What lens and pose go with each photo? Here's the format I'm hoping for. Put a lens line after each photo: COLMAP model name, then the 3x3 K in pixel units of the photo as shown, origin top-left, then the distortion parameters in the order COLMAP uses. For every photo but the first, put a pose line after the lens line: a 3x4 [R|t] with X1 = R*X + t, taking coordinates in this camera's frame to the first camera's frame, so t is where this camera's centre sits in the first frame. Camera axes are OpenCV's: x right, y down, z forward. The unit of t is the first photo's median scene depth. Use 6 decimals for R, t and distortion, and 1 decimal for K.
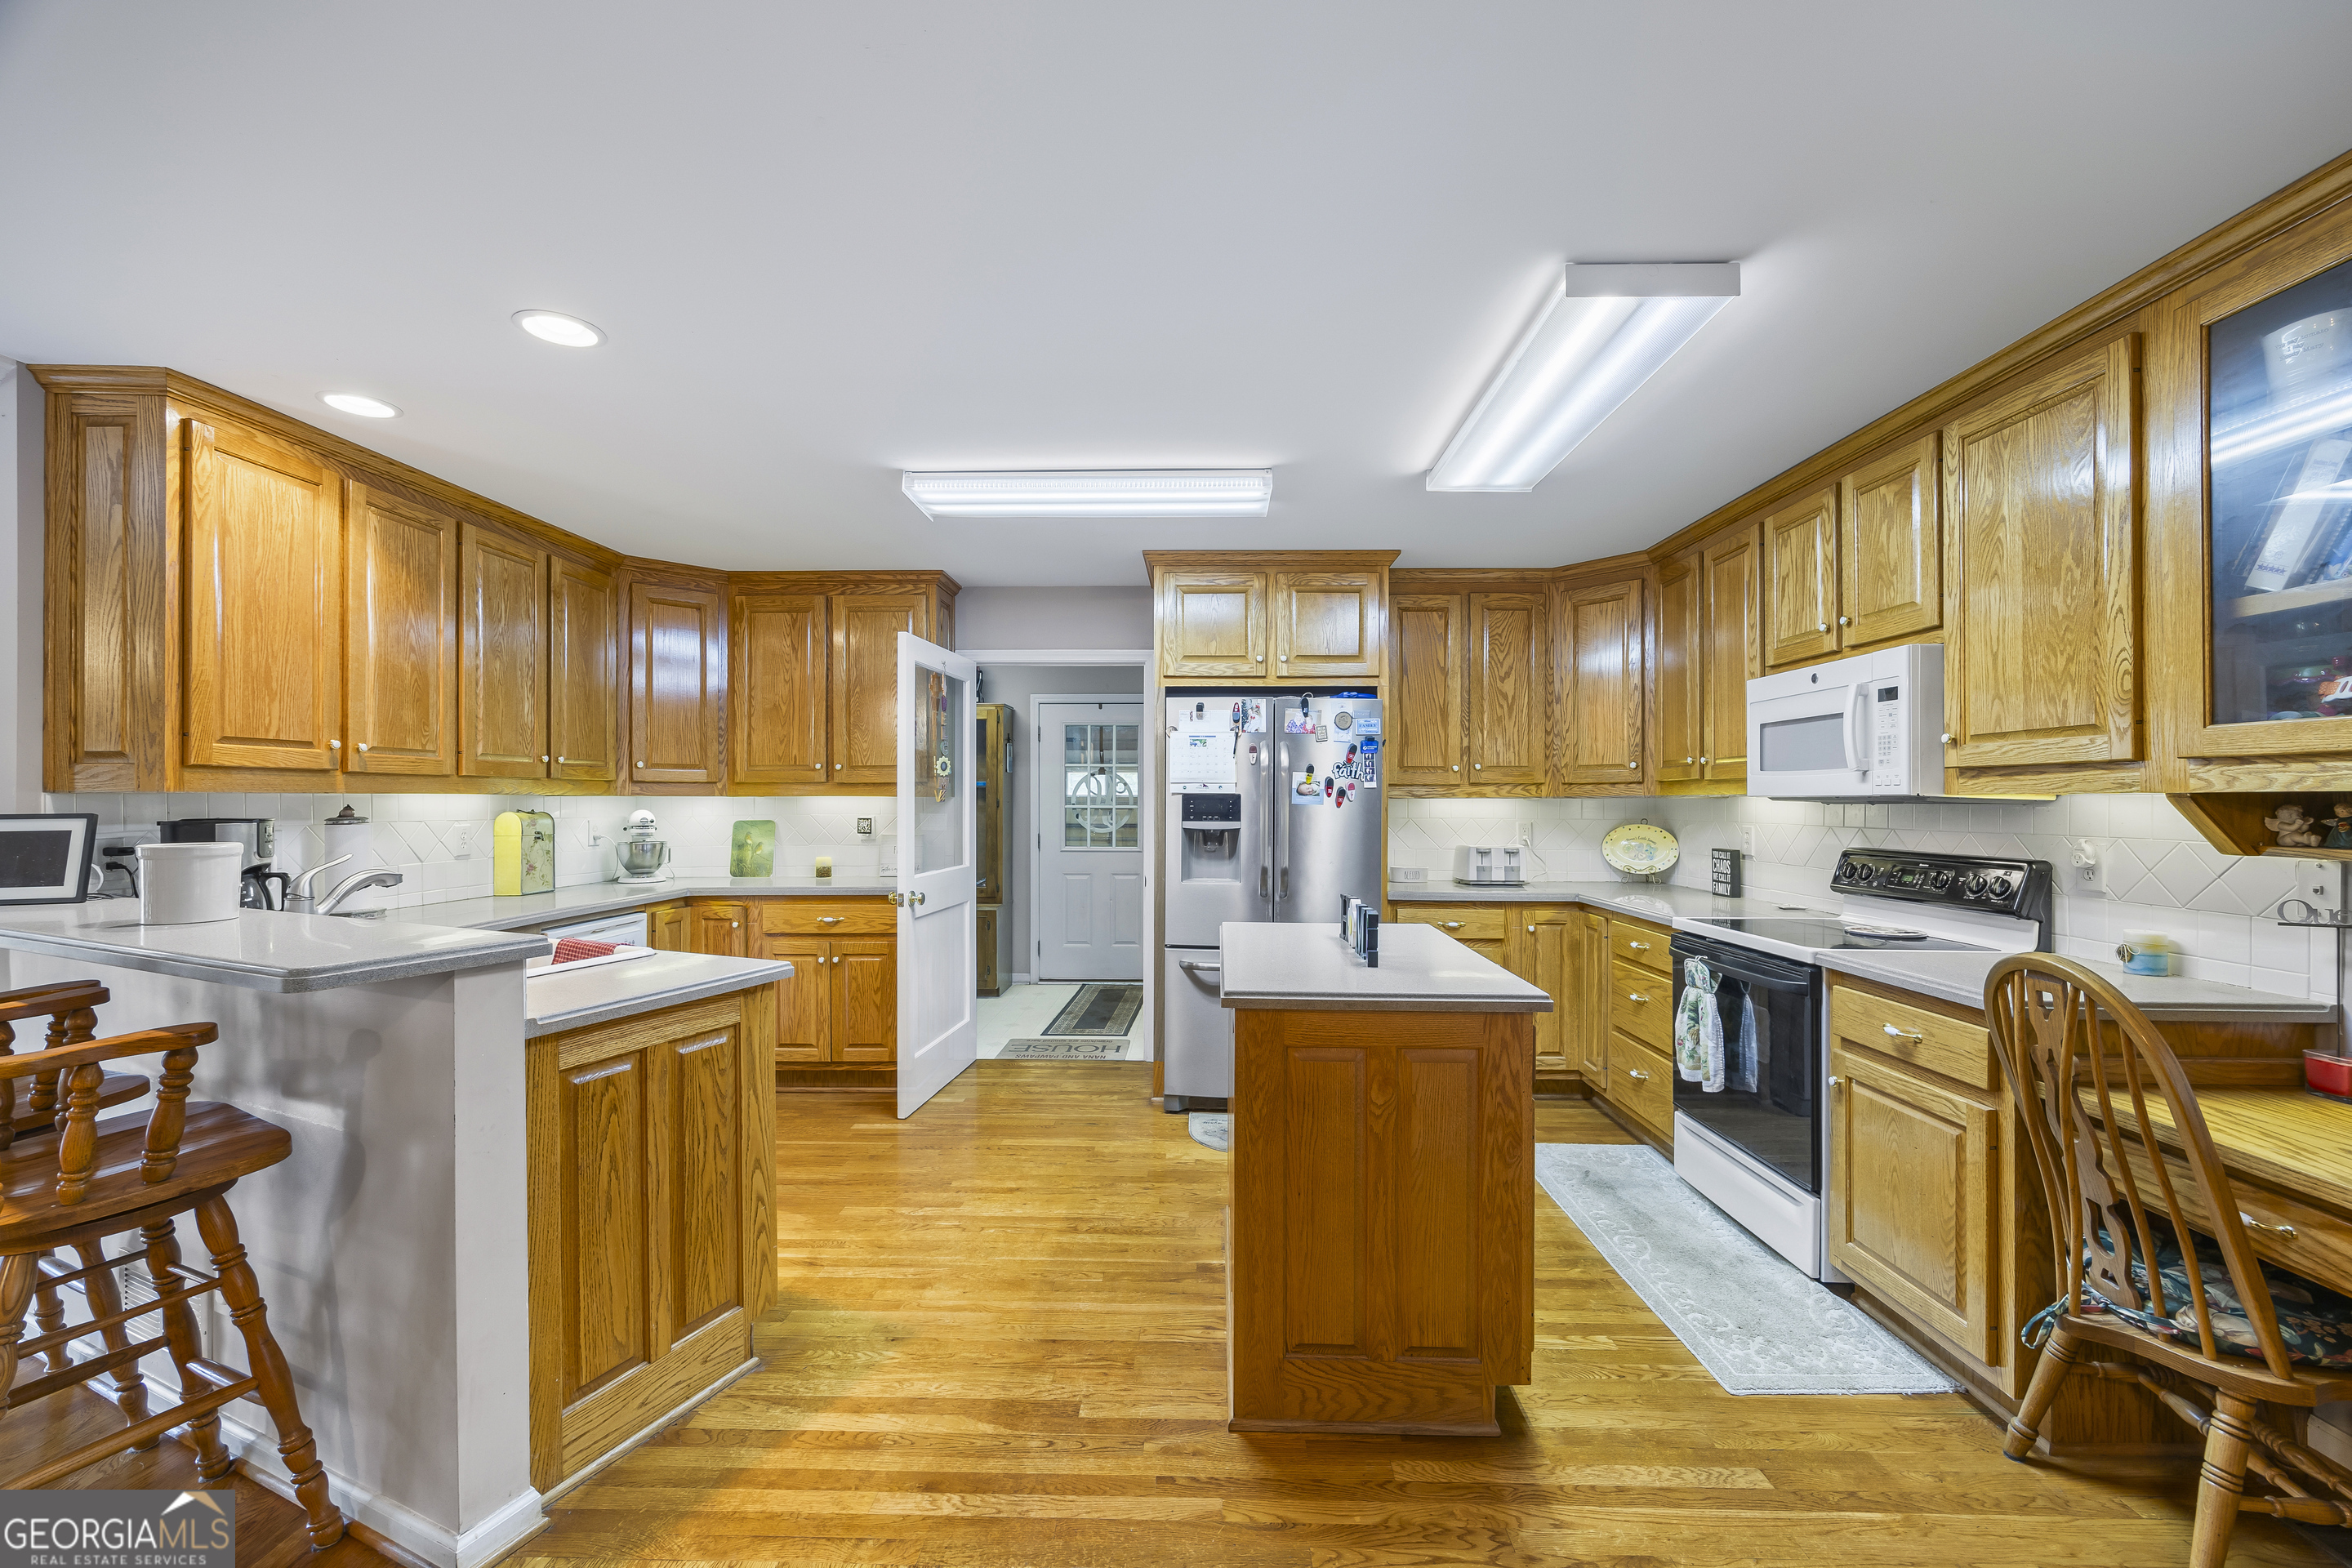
lens RADIAL K [[948.7, 0, 1182.3], [0, 948.7, 797.6], [0, 0, 1]] dist [-0.000580, -0.000384]
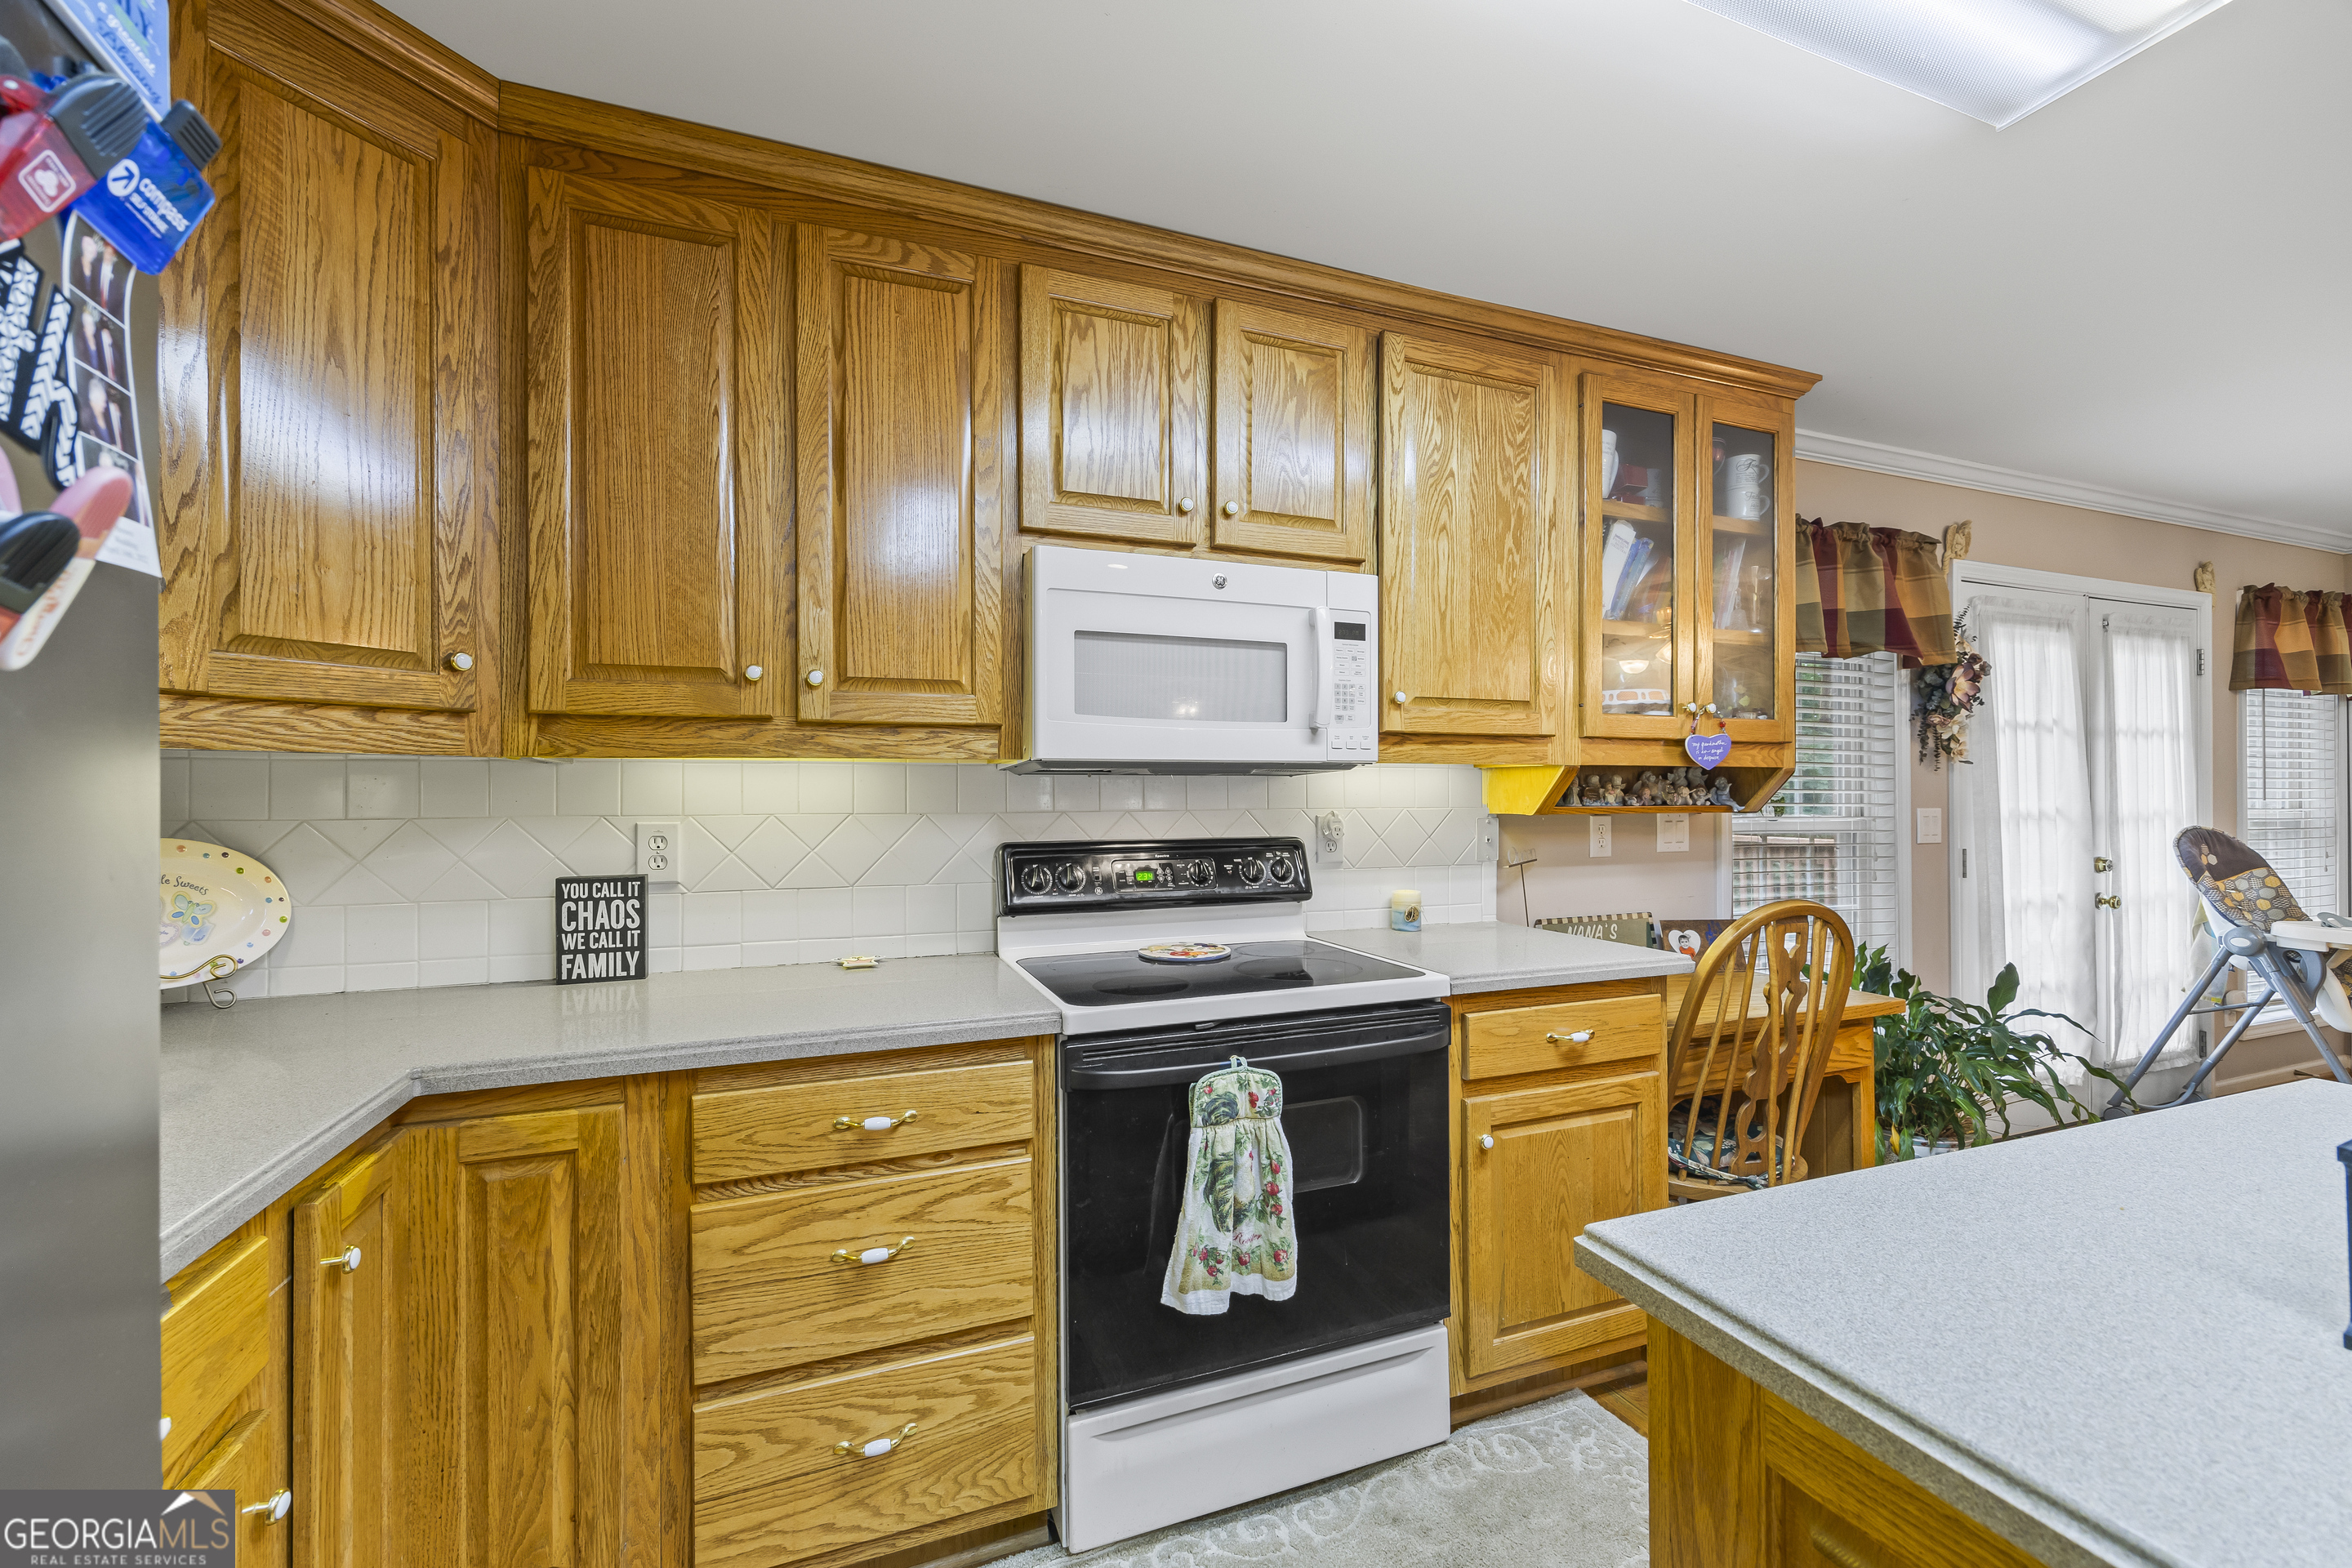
lens RADIAL K [[946.6, 0, 1182.5], [0, 946.6, 787.2], [0, 0, 1]] dist [-0.000112, -0.000326]
pose [[-0.376843, 0.003642, 0.926270, 0.080294], [-0.001441, 0.999989, -0.004518, 0.022370], [-0.926276, -0.003037, -0.376833, 1.438104]]
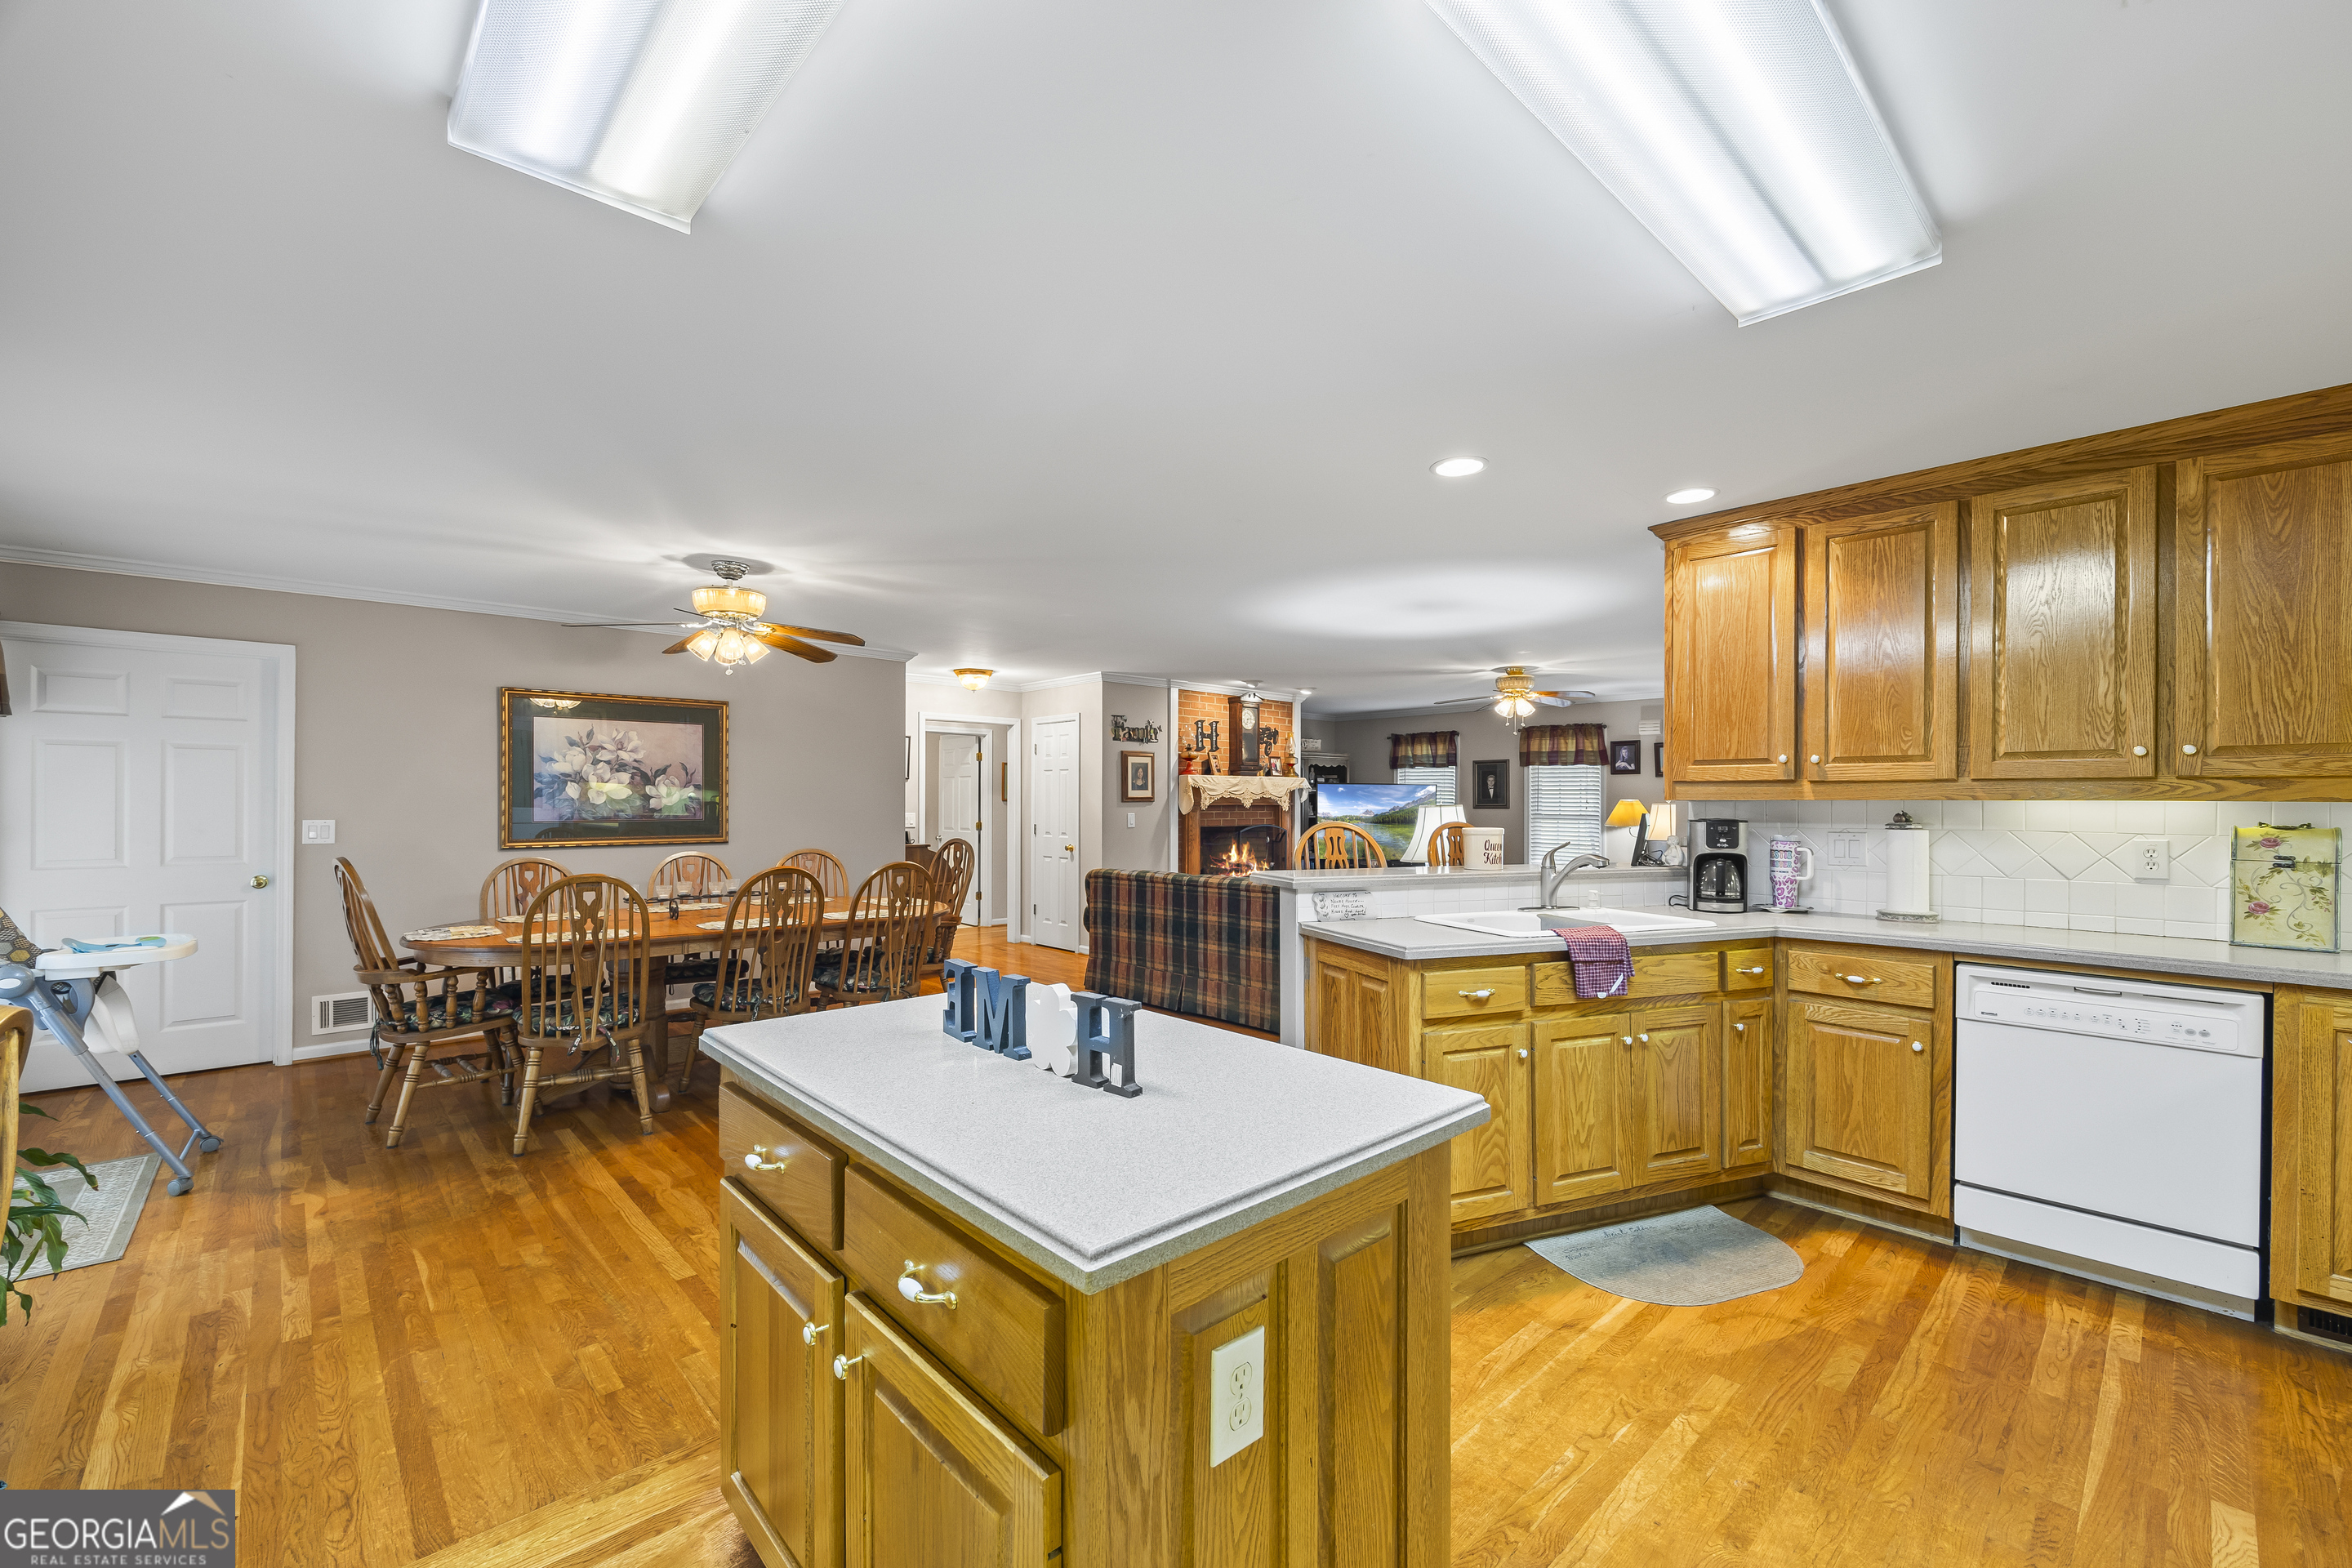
lens RADIAL K [[968.5, 0, 1189.4], [0, 968.5, 797.4], [0, 0, 1]] dist [-0.000815, -0.000101]
pose [[-0.711991, -0.006061, -0.702163, 0.529369], [-0.002448, 0.999978, -0.006150, 0.001086], [0.702185, -0.002660, -0.711990, 1.474584]]
